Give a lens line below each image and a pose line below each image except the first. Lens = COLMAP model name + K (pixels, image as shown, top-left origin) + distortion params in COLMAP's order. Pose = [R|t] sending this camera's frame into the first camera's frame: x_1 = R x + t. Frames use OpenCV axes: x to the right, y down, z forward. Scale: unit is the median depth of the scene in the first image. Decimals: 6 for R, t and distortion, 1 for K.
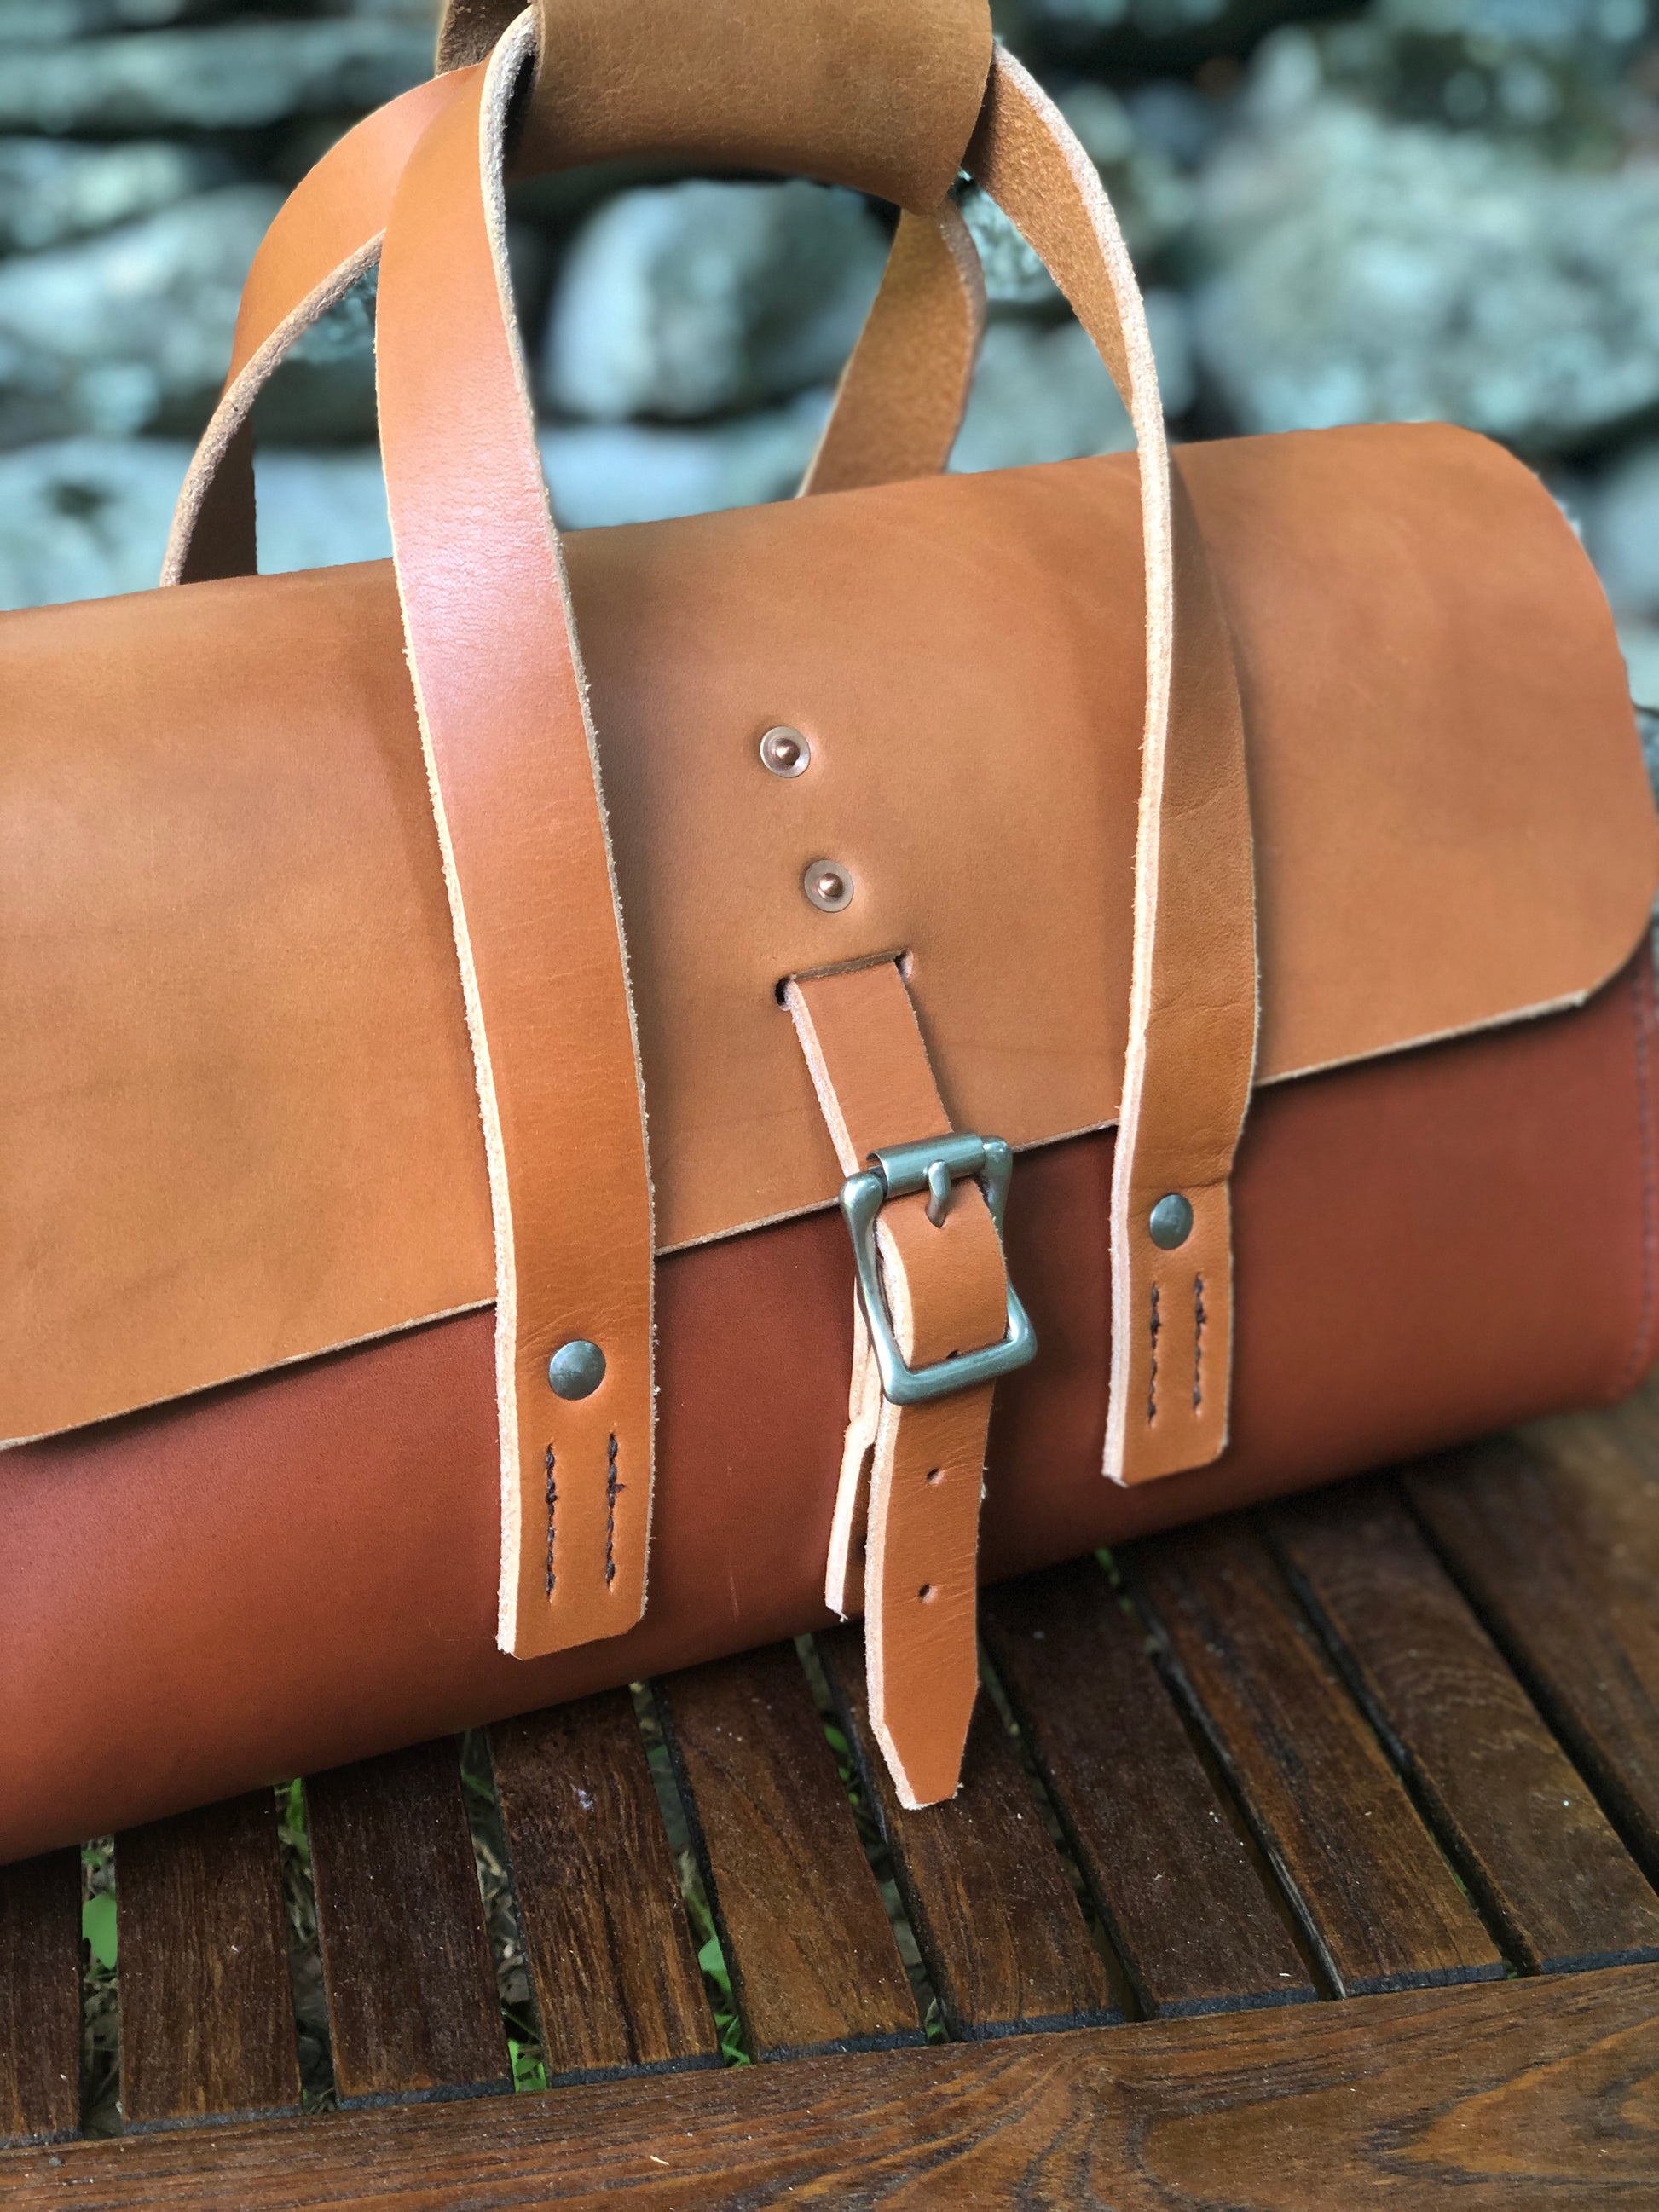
lens RADIAL K [[3326.9, 0, 829.5], [0, 3326.9, 1106.0], [0, 0, 1]] dist [0.216350, -0.974390]
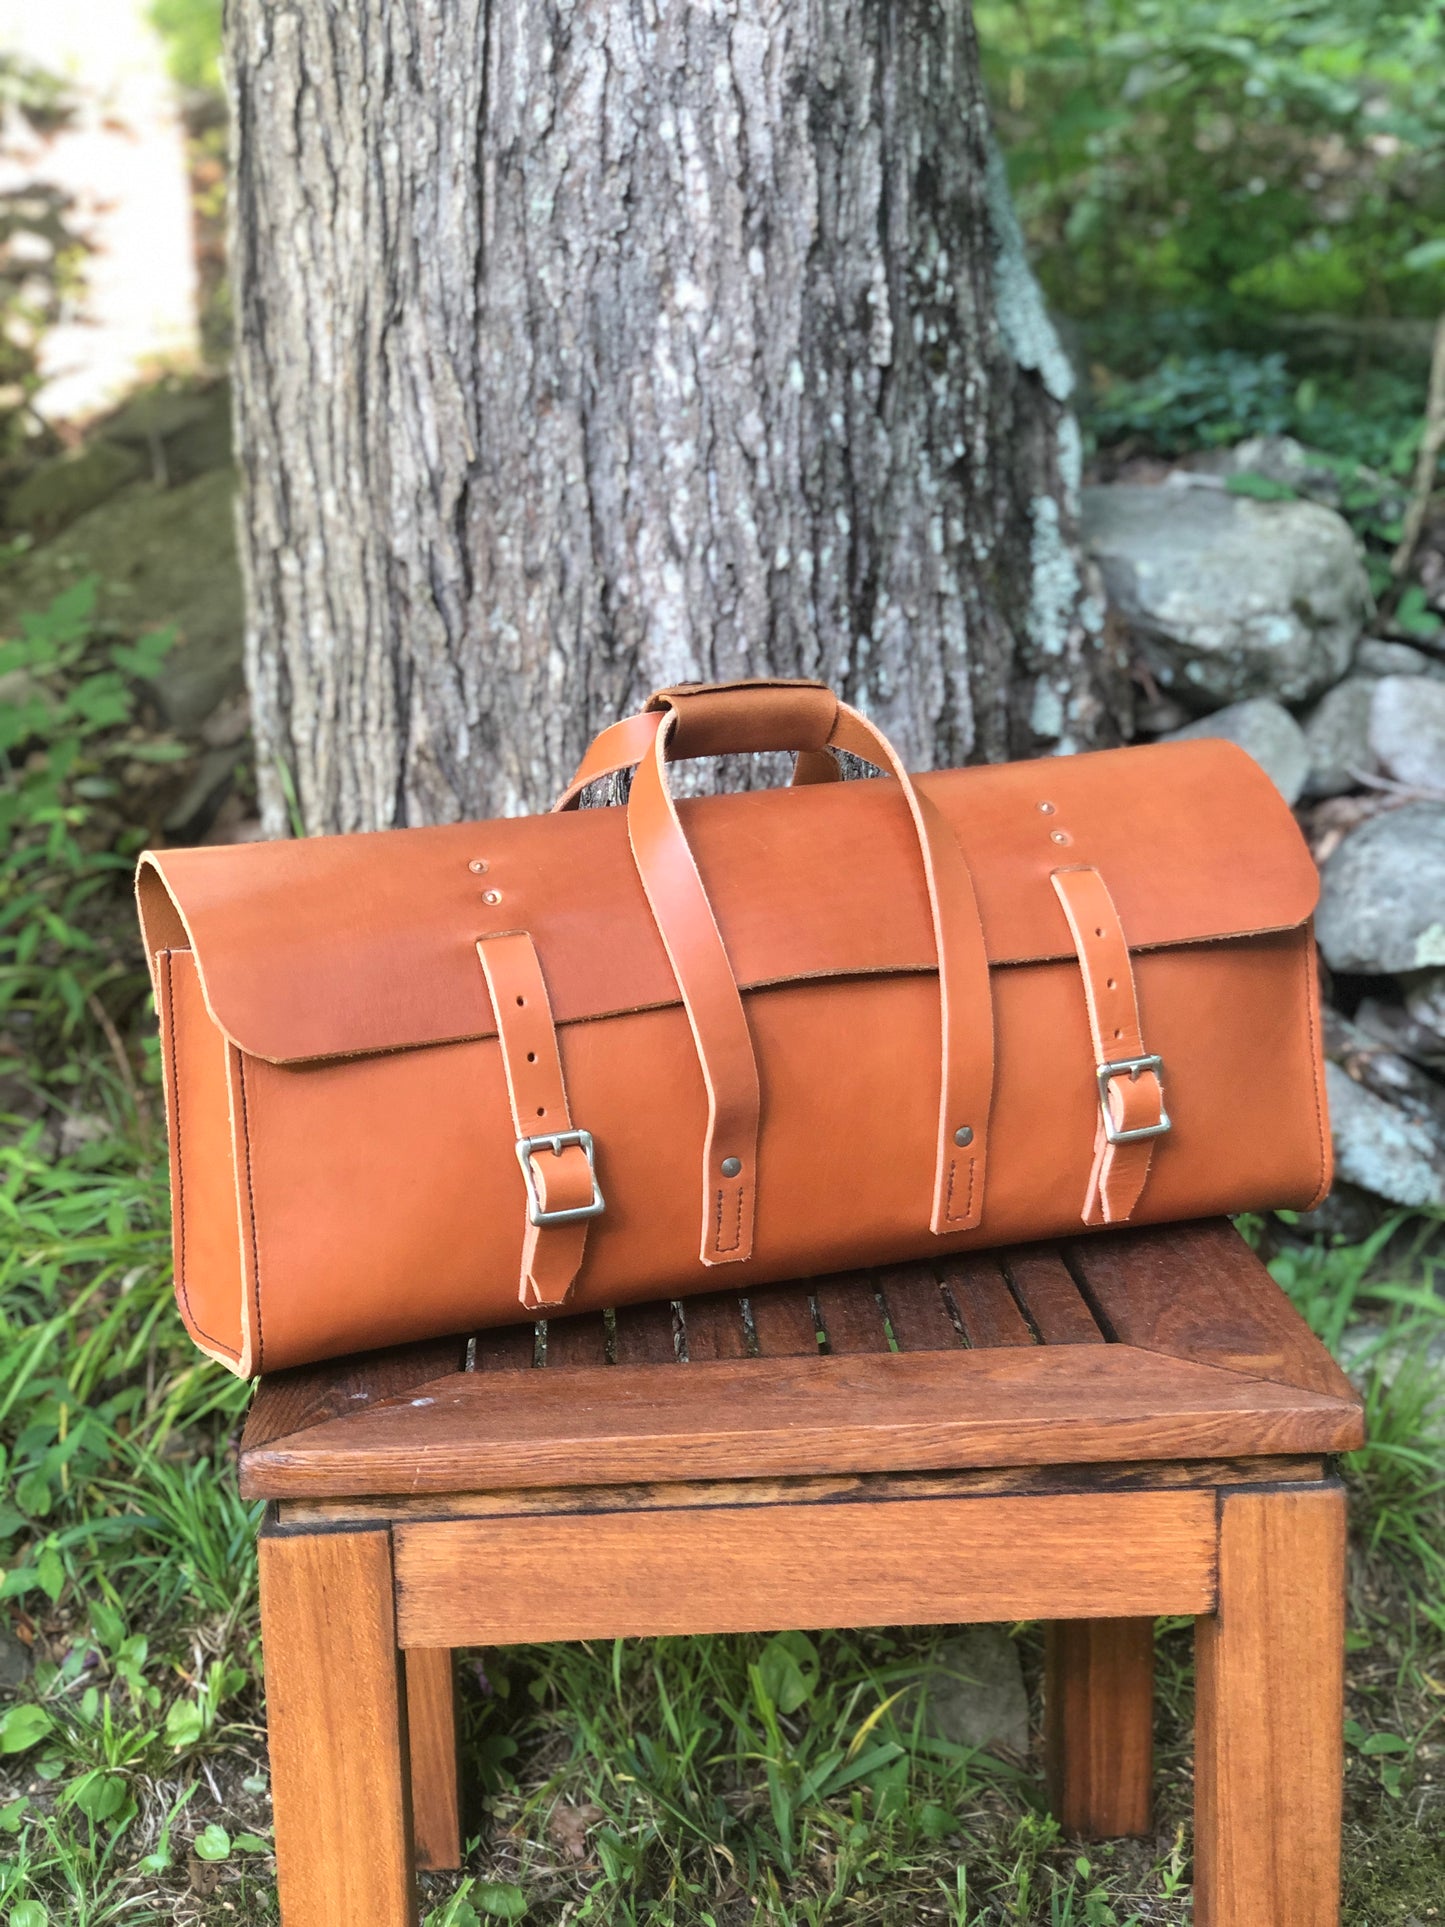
lens RADIAL K [[2887.6, 0, 722.5], [0, 2887.6, 963.5], [0, 0, 1]] dist [0.209670, -0.894445]
pose [[0.985012, -0.035400, -0.168813, 0.360354], [-0.005477, 0.971800, -0.235744, 0.512806], [0.172397, 0.233136, 0.957041, -1.400224]]
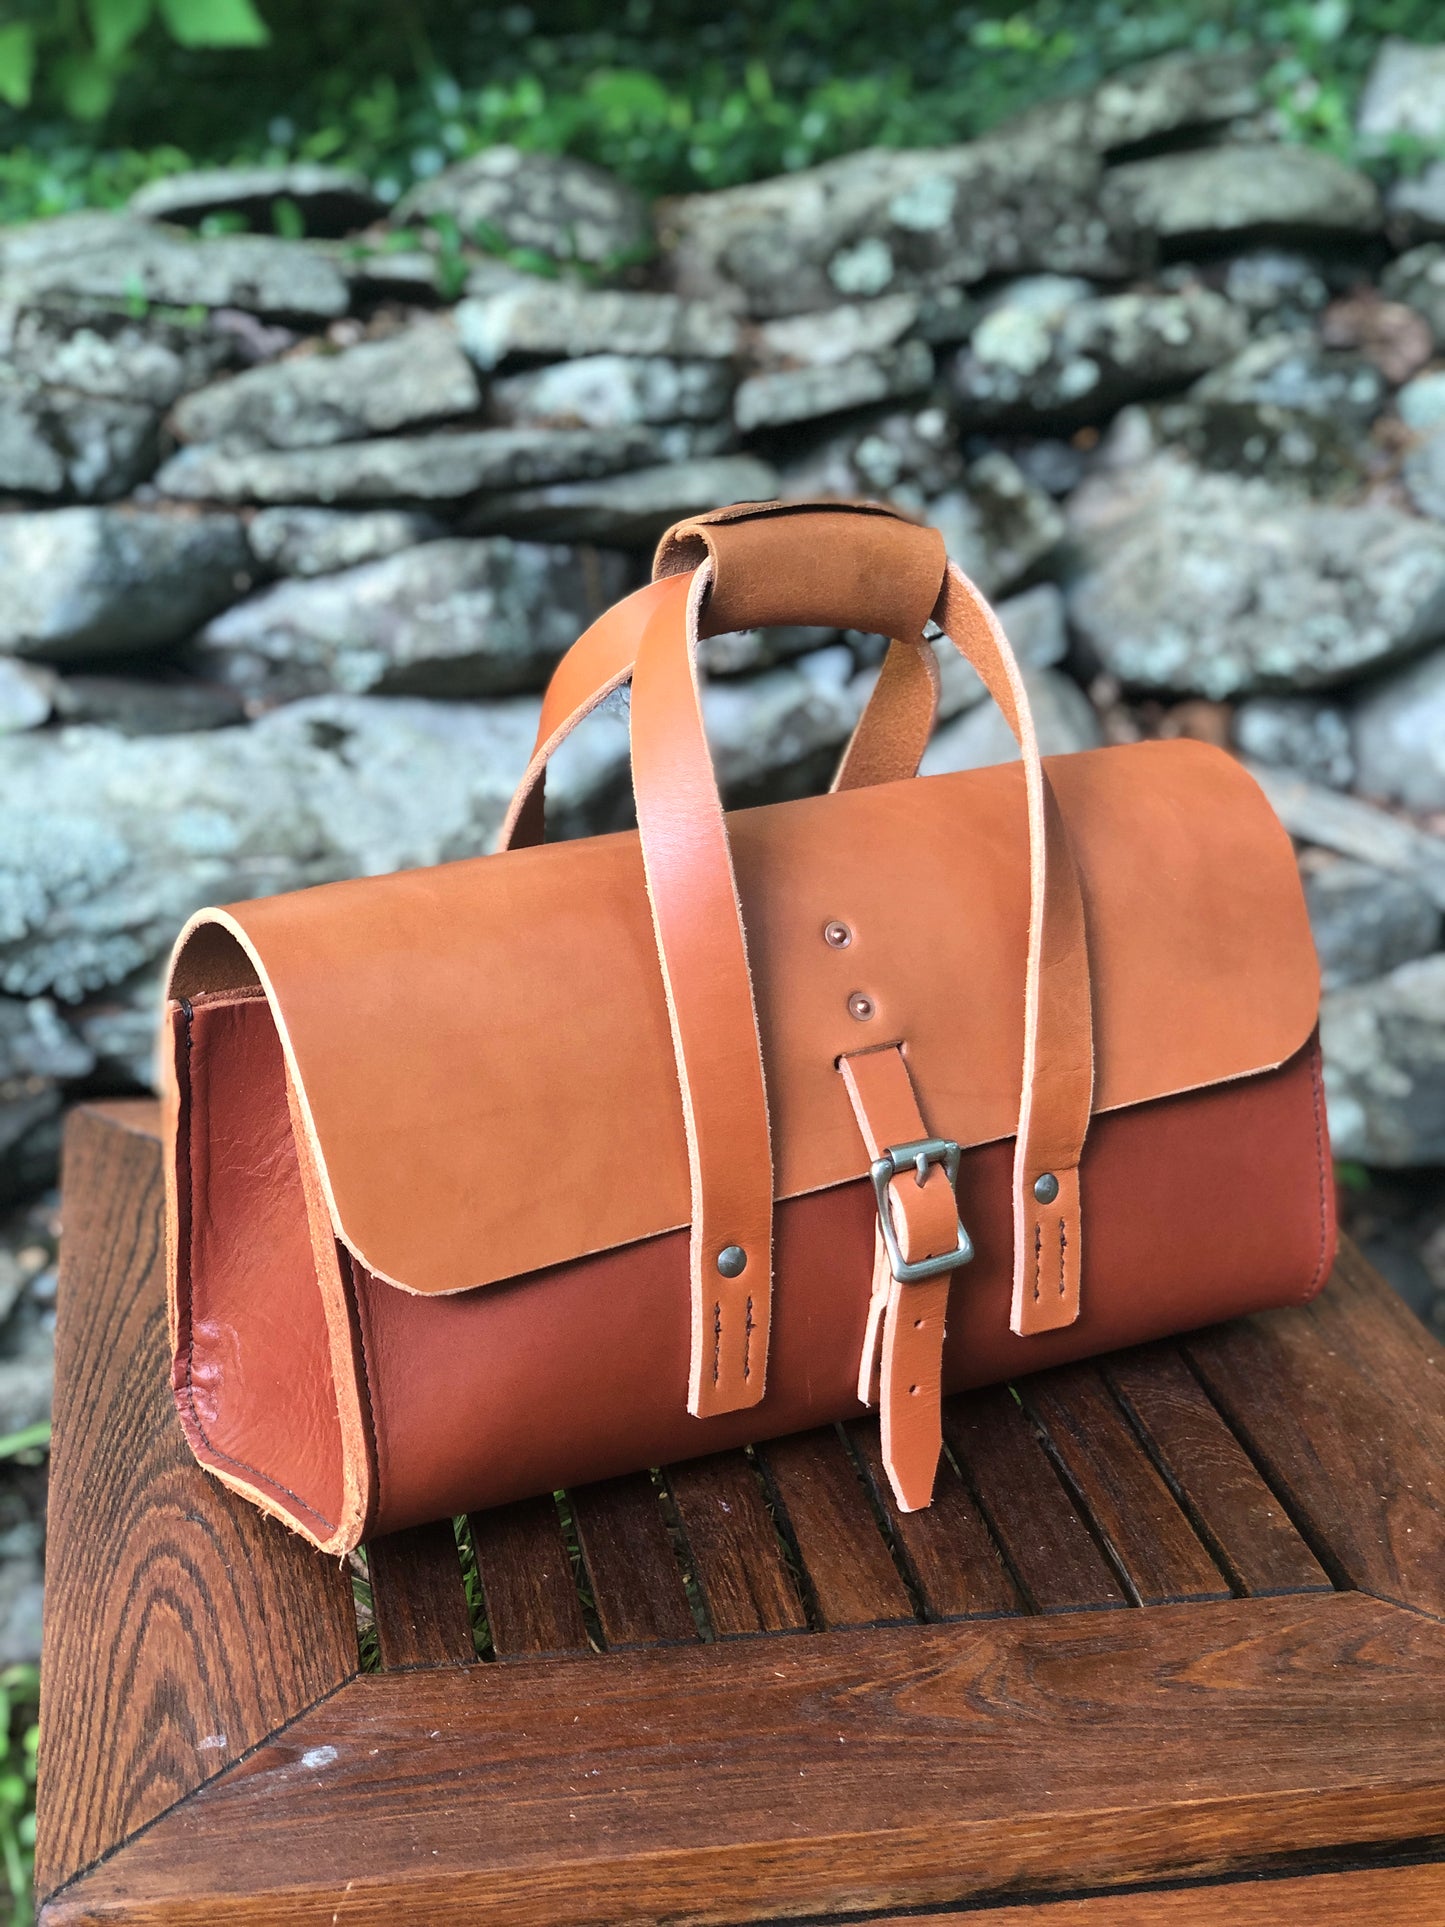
lens RADIAL K [[2898.1, 0, 722.5], [0, 2898.1, 963.5], [0, 0, 1]] dist [0.216350, -0.974390]
pose [[0.999859, 0.000306, -0.016768, -0.050197], [-0.001410, 0.997830, -0.065833, 0.017586], [0.016711, 0.065848, 0.997690, -0.621181]]
